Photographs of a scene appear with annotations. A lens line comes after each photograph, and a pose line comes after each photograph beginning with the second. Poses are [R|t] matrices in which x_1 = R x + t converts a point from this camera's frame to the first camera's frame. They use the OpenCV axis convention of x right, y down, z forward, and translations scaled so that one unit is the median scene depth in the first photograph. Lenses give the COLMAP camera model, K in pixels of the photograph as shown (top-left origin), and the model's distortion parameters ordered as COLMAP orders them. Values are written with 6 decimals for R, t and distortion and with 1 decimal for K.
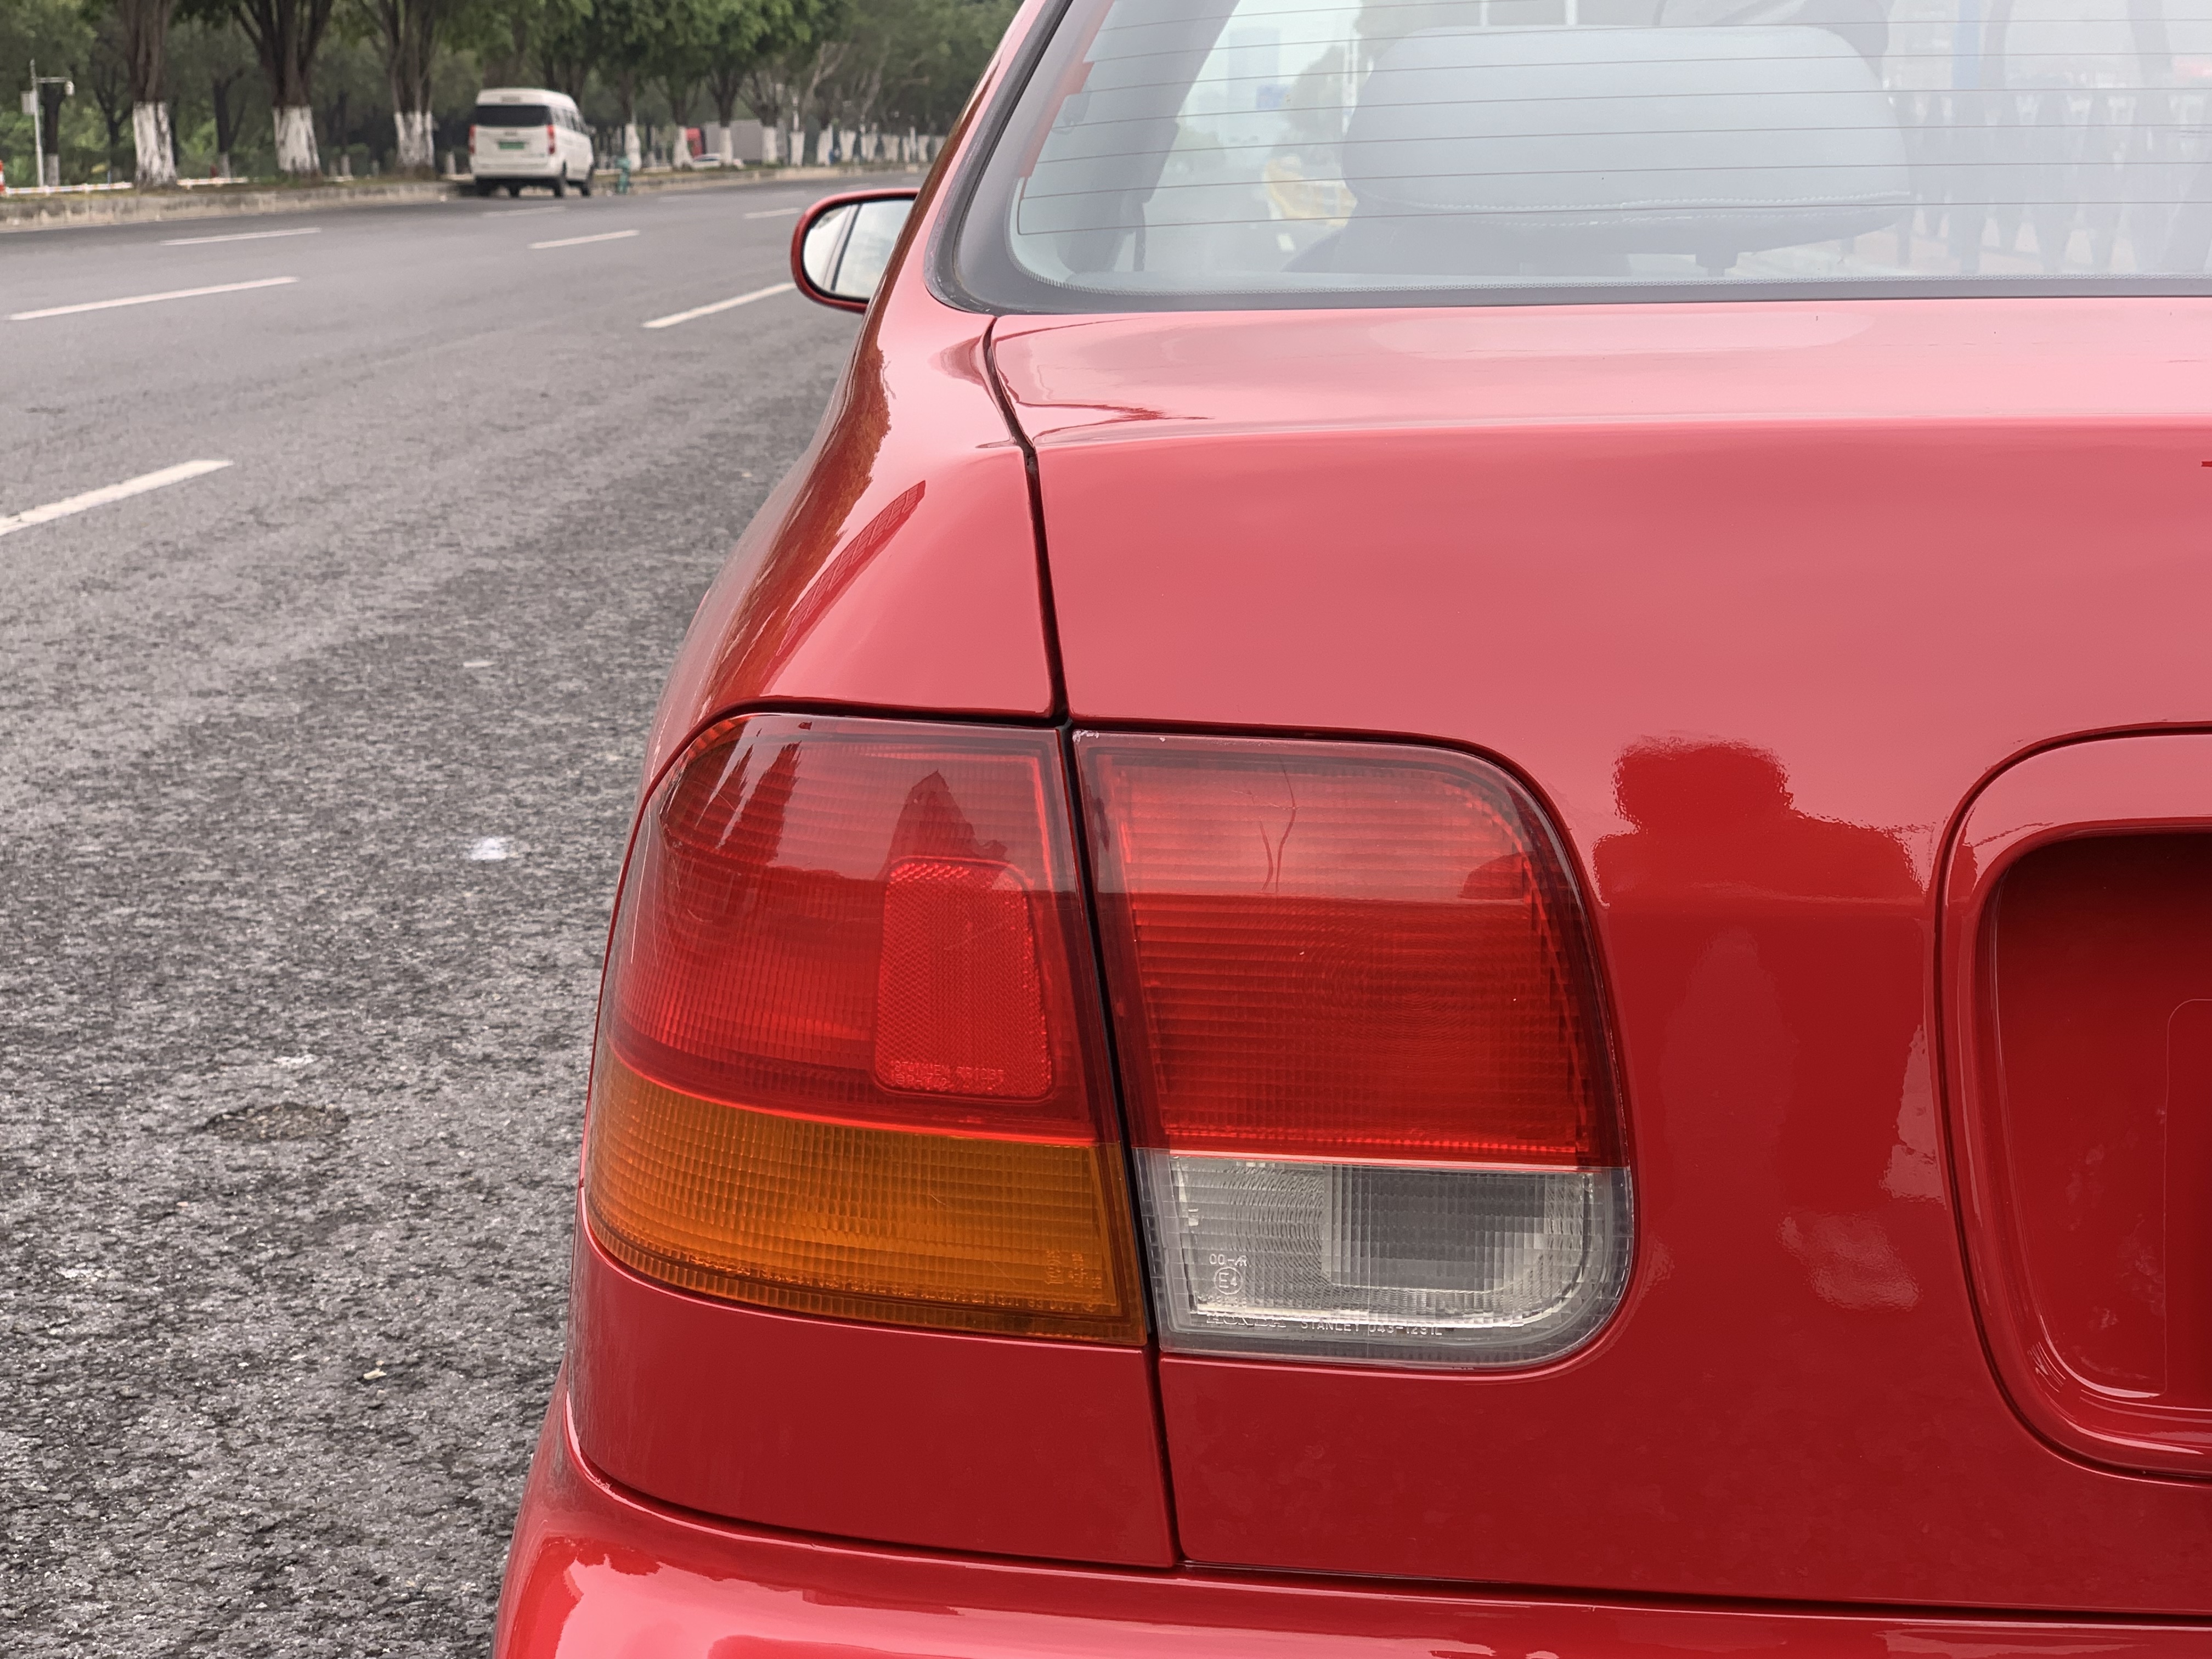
lens RADIAL K [[3600.9, 0, 1102.6], [0, 3600.9, 828.3], [0, 0, 1]] dist [0.033943, 0.000000]
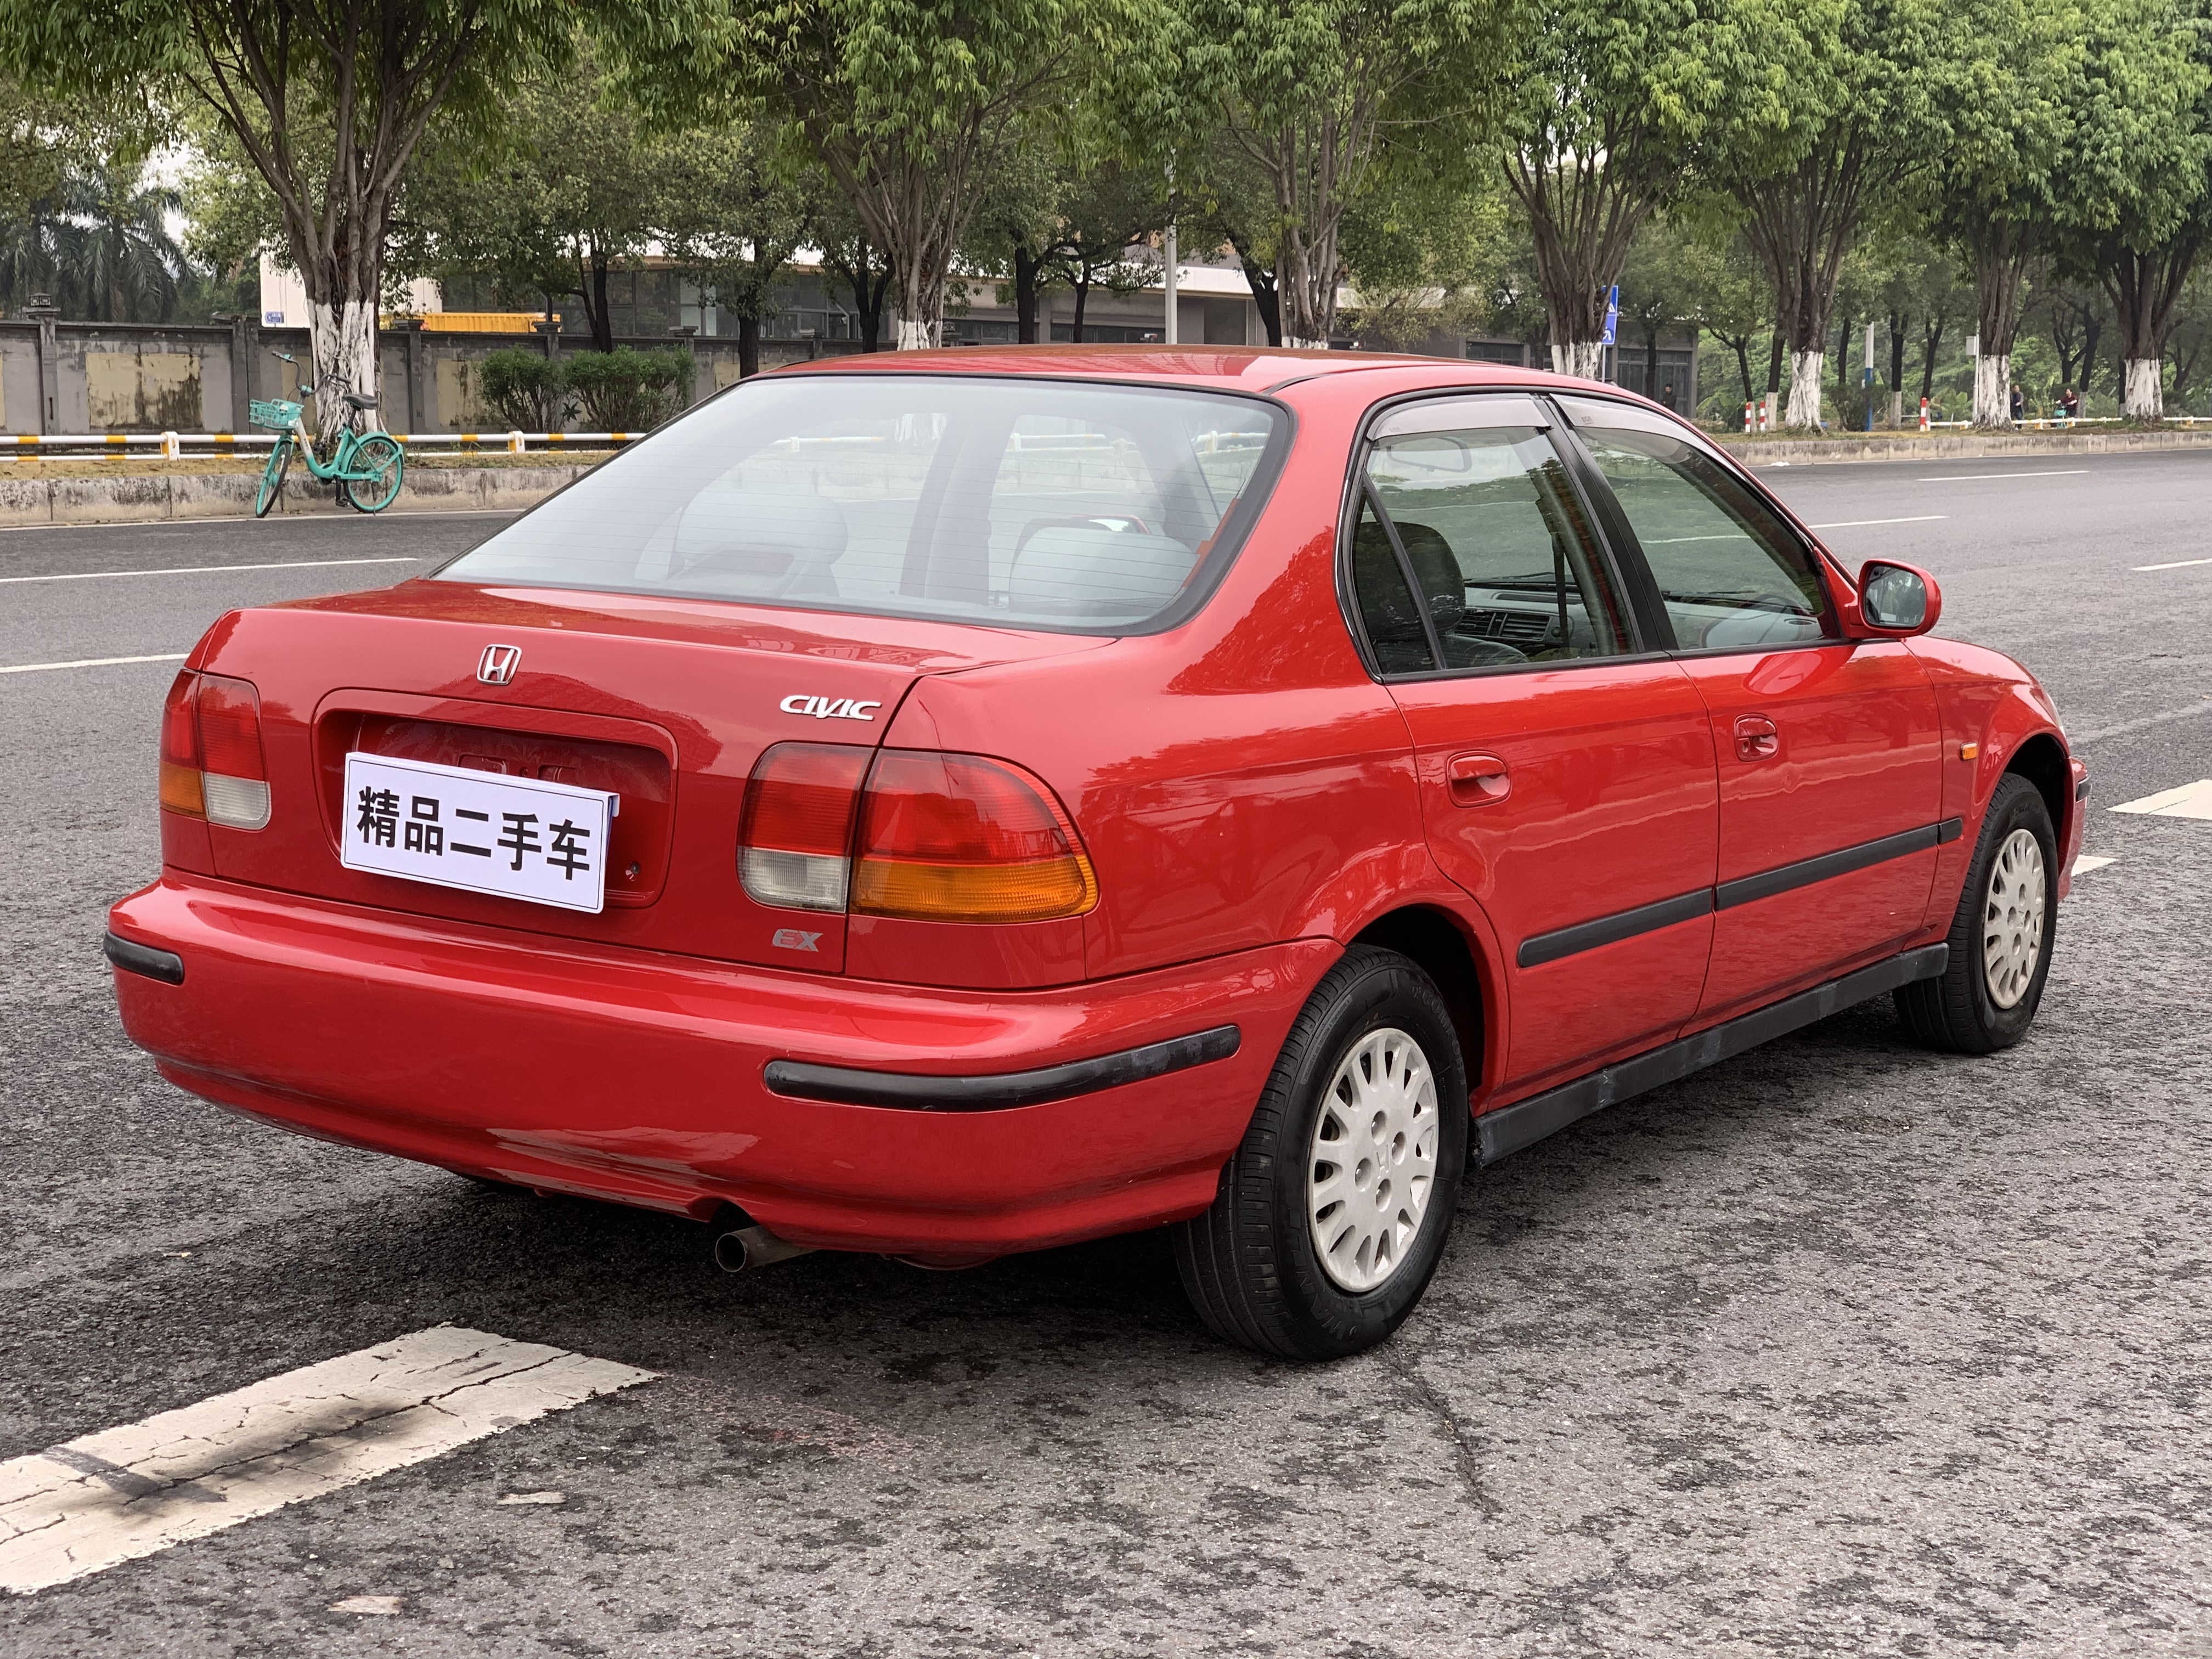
lens RADIAL K [[3375.0, 0, 1124.5], [0, 3375.0, 835.9], [0, 0, 1]] dist [0.058392, 0.000000]
pose [[0.845560, 0.095232, -0.525317, 0.313516], [-0.122003, 0.992393, -0.016473, 0.010005], [0.519753, 0.078019, 0.850747, -0.189953]]
